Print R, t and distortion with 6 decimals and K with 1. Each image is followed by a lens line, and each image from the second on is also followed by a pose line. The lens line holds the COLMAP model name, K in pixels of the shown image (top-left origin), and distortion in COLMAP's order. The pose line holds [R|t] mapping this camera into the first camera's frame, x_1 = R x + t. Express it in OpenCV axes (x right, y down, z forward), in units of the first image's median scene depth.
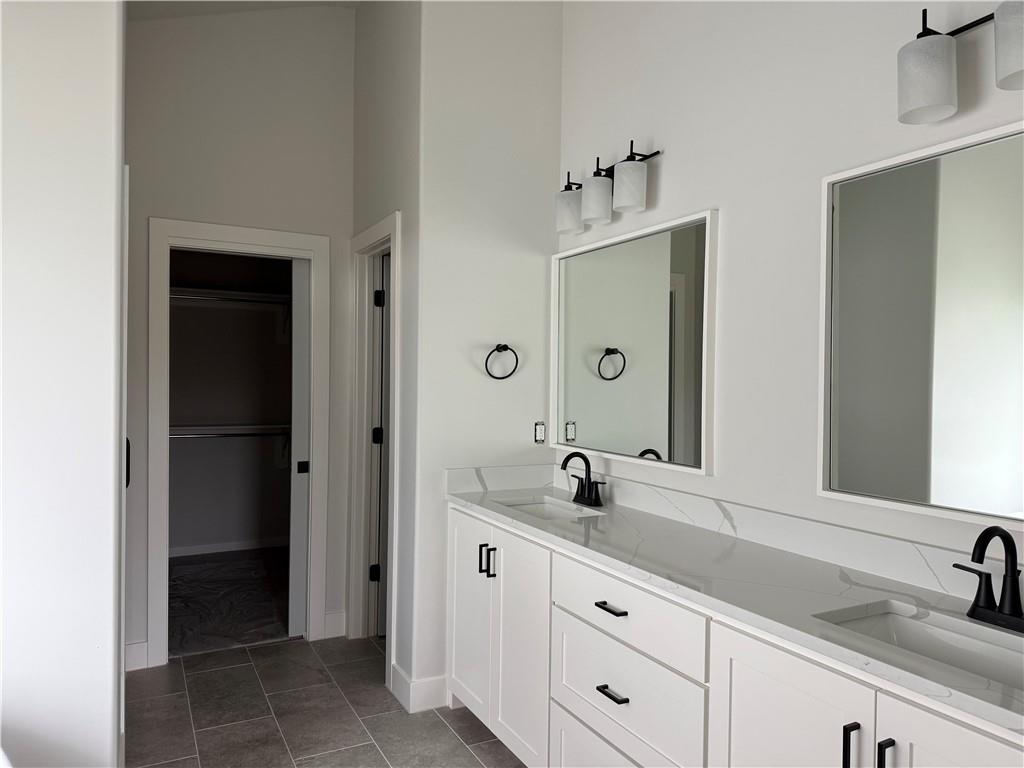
lens RADIAL K [[719.8, 0, 513.9], [0, 719.8, 392.3], [0, 0, 1]] dist [0.090925, -0.089528]
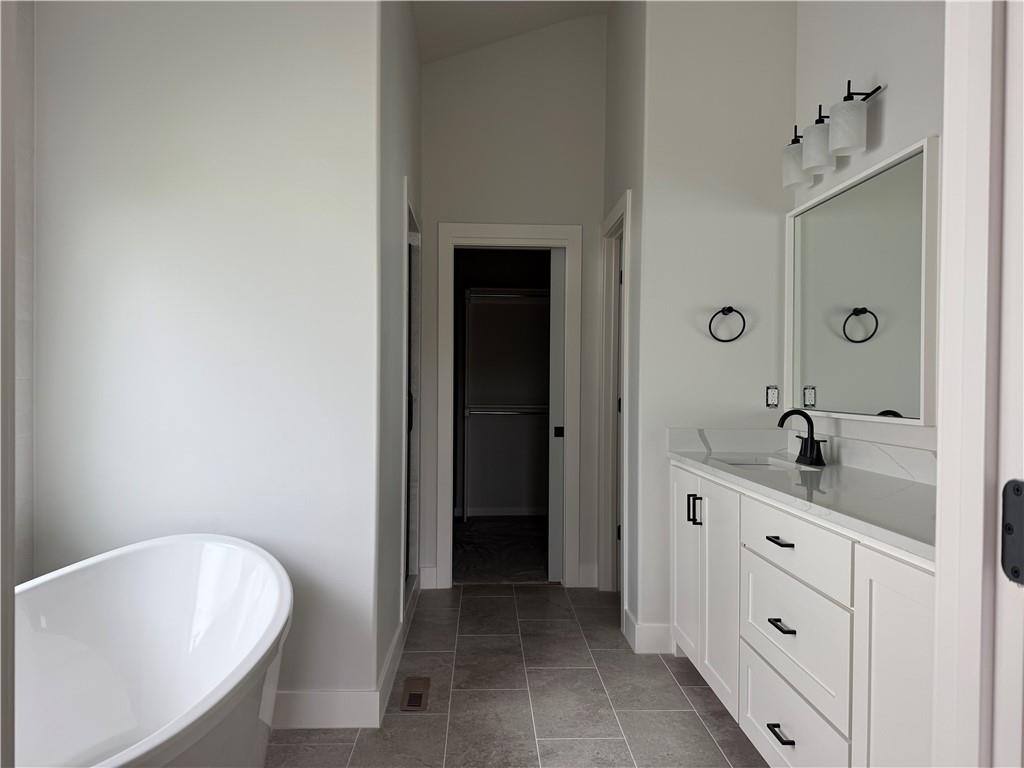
lens RADIAL K [[719.8, 0, 515.9], [0, 719.8, 387.8], [0, 0, 1]] dist [0.090925, -0.089528]
pose [[0.904839, -0.006158, -0.425710, 0.155087], [-0.001738, 0.999834, -0.018156, 0.068663], [0.425751, 0.017168, 0.904678, -0.048696]]
